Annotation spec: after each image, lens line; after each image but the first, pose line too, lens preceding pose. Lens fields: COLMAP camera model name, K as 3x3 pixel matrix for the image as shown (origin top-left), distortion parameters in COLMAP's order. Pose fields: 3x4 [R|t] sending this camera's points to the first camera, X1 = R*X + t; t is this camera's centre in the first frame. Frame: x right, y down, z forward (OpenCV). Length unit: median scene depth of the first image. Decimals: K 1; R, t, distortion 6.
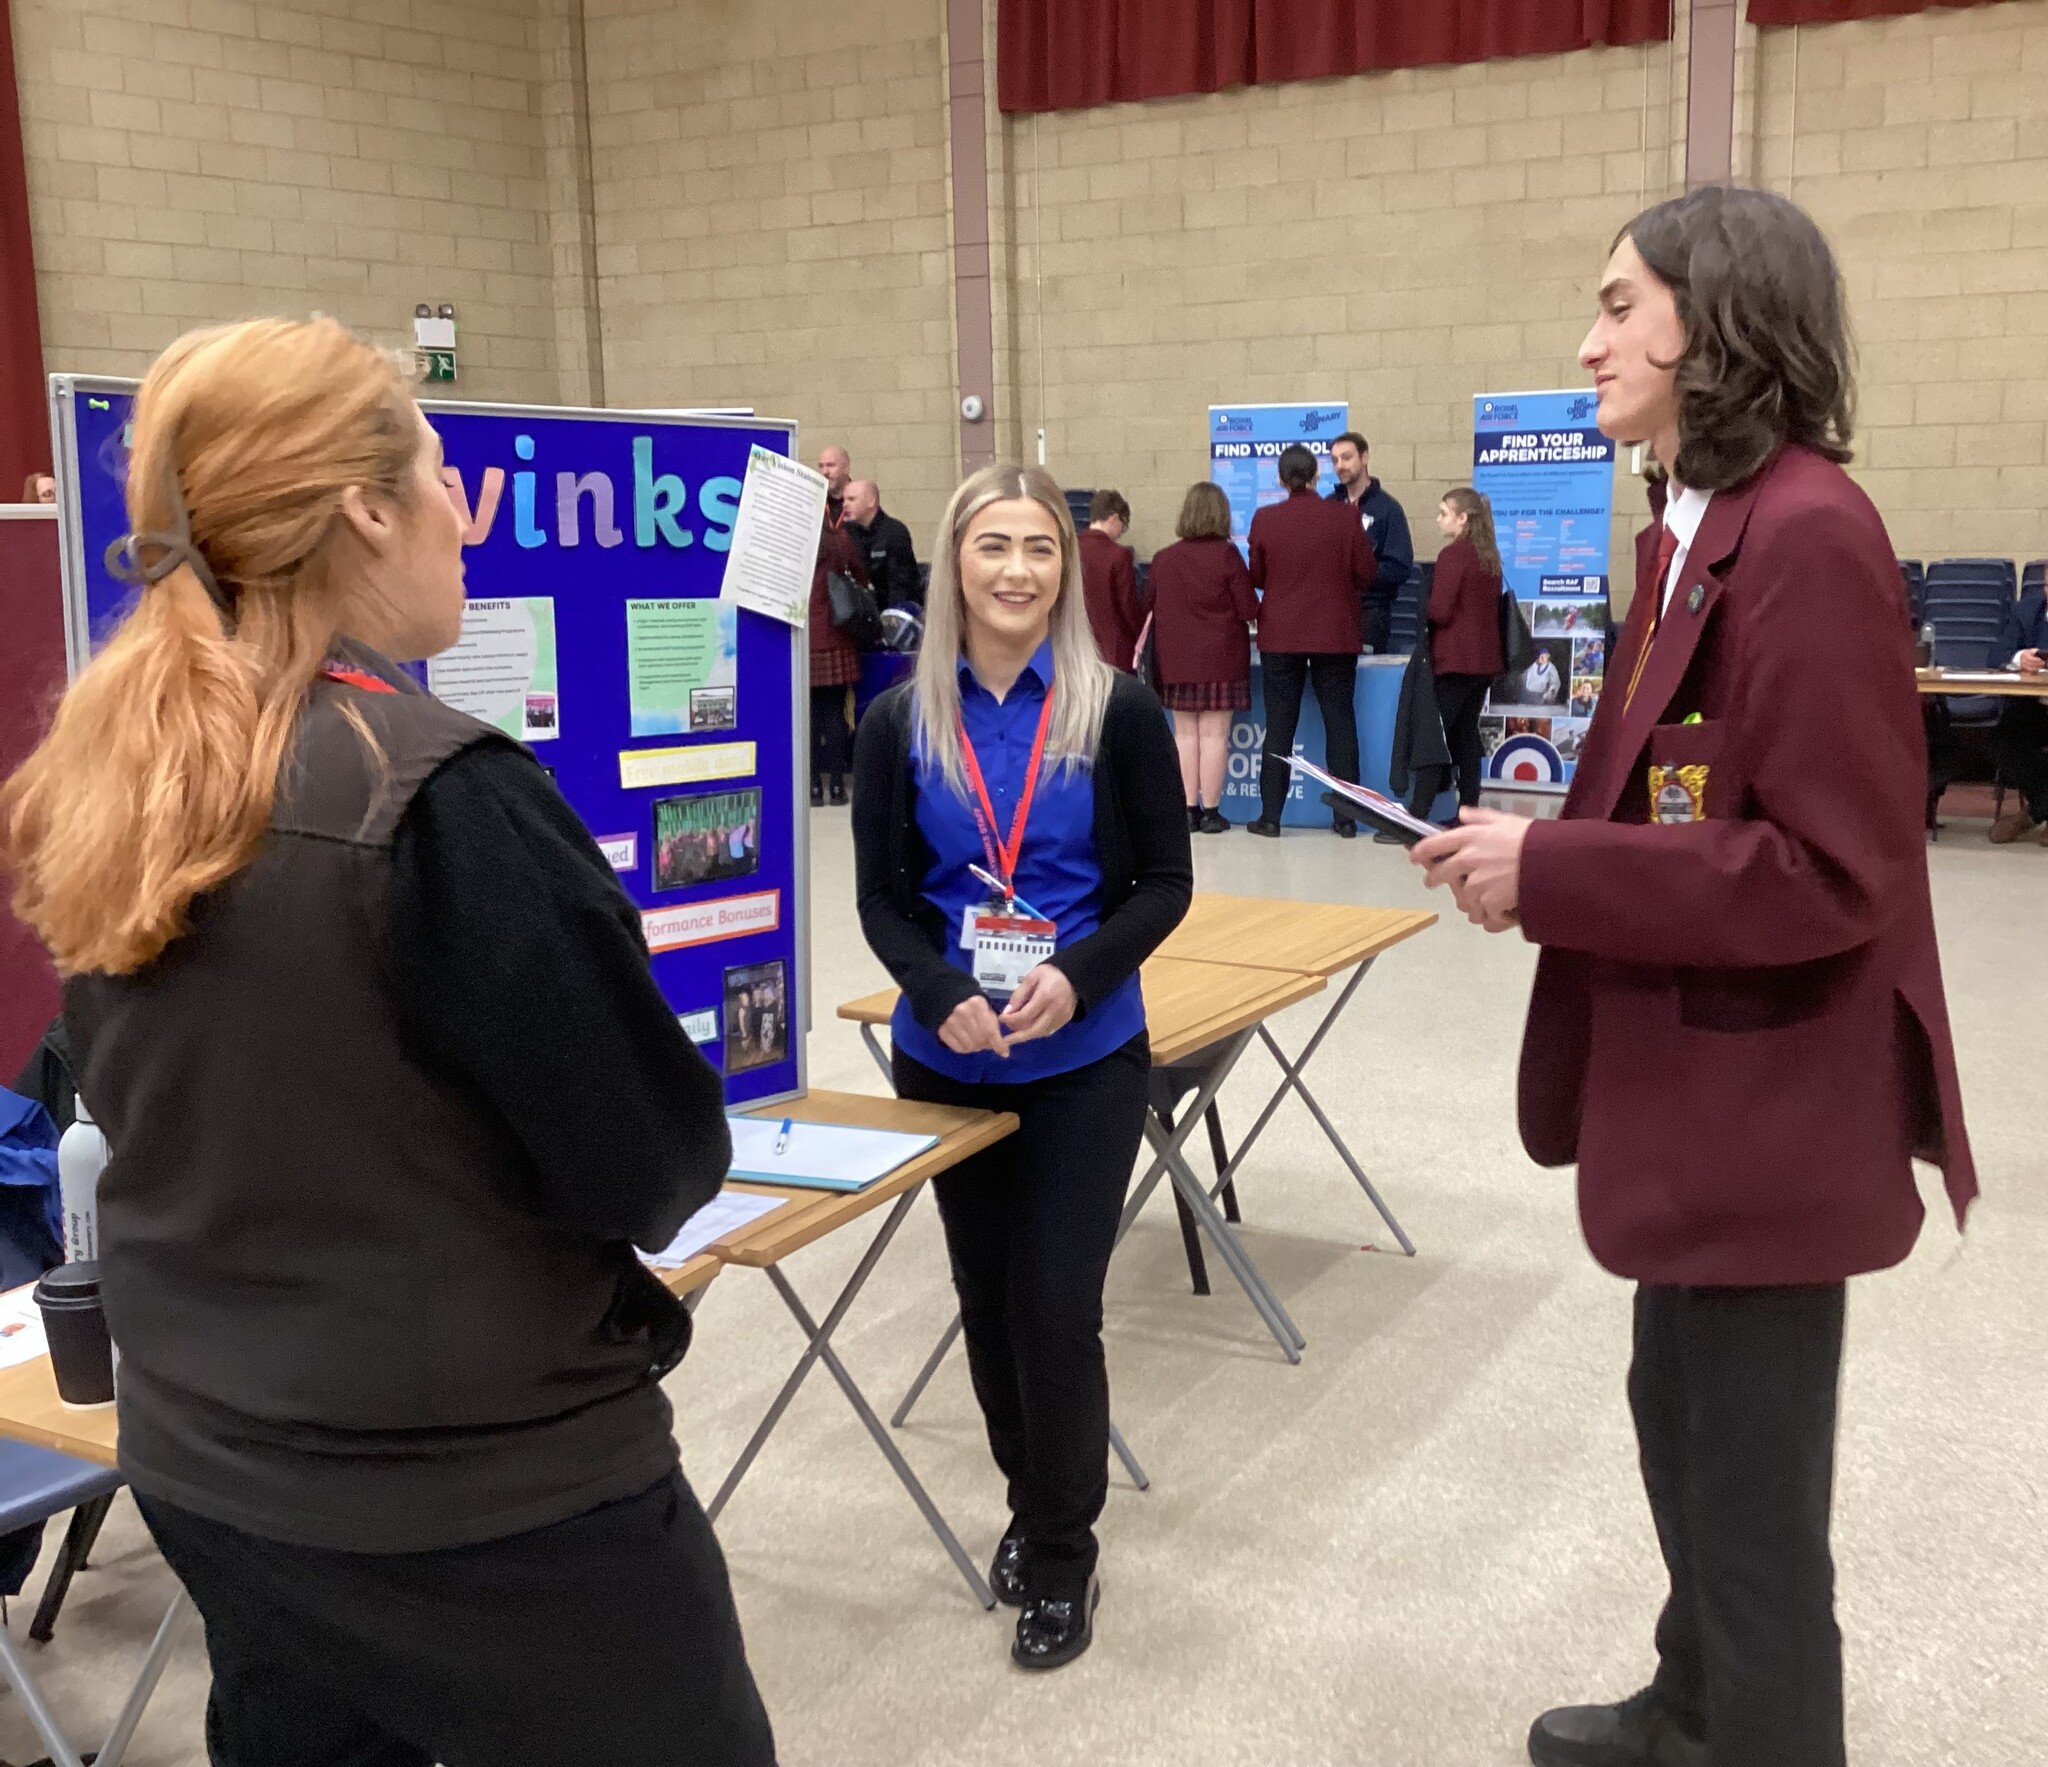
lens RADIAL K [[2167.9, 0, 1149.3], [0, 2167.9, 874.6], [0, 0, 1]] dist [0.159094, -0.384909]
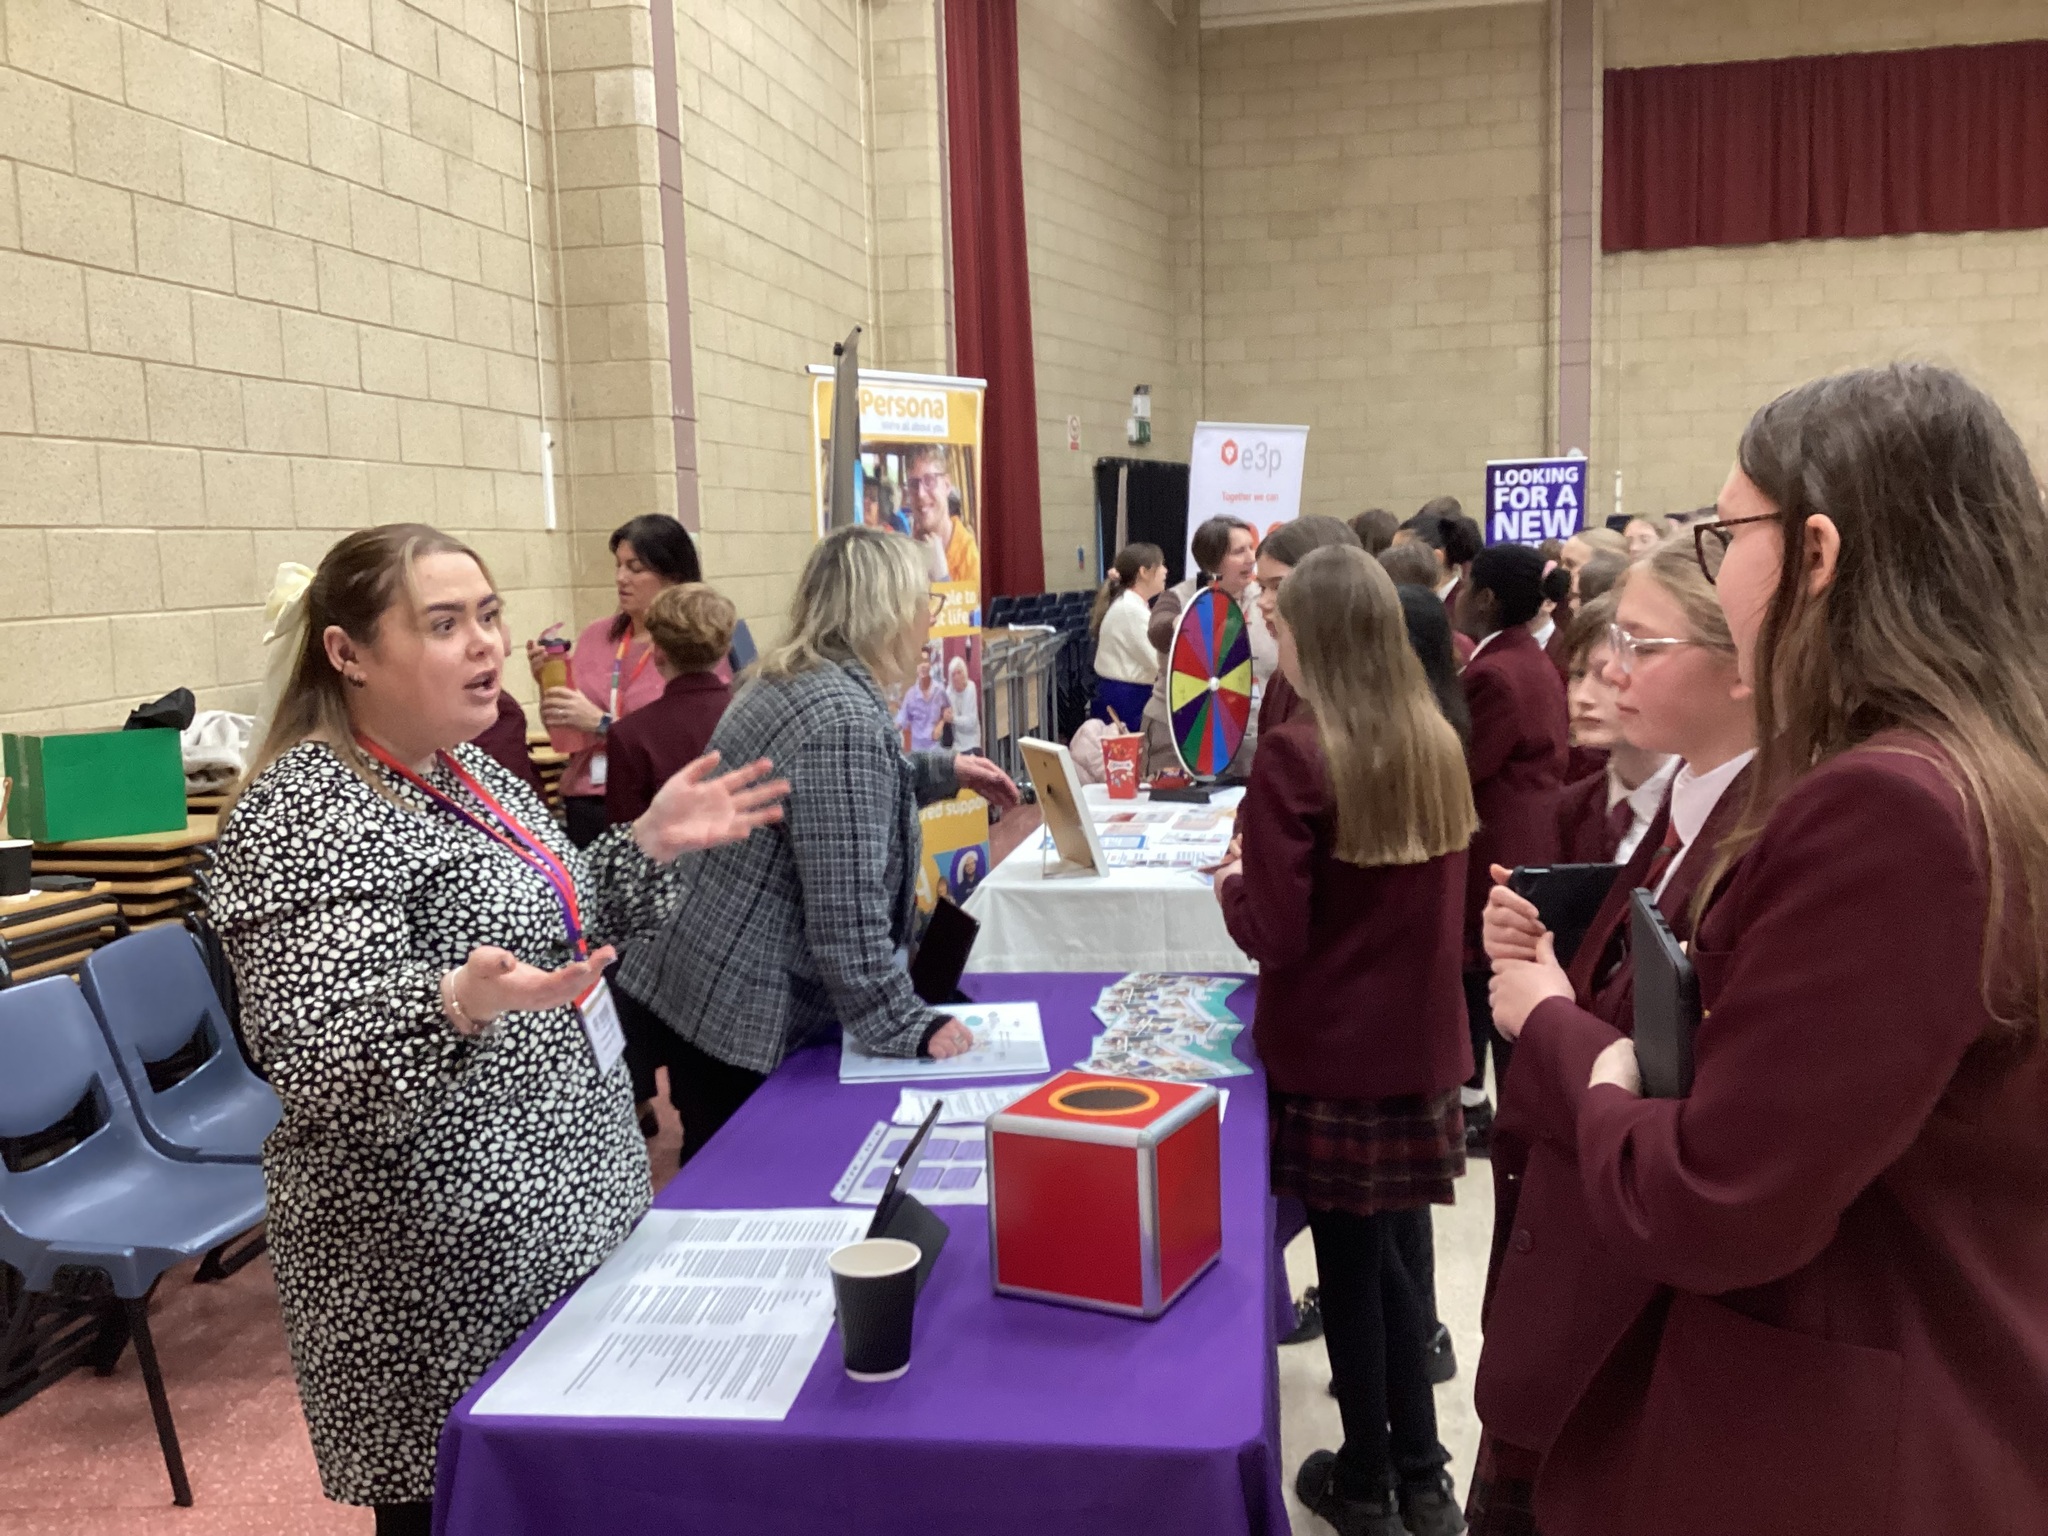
lens RADIAL K [[1853.6, 0, 1010.7], [0, 1853.6, 767.4], [0, 0, 1]] dist [0.112579, -0.224781]
pose [[0.950313, -0.054560, 0.306477, -0.790444], [0.070069, 0.996747, -0.039823, 0.003813], [-0.303307, 0.059319, 0.951045, -0.004977]]
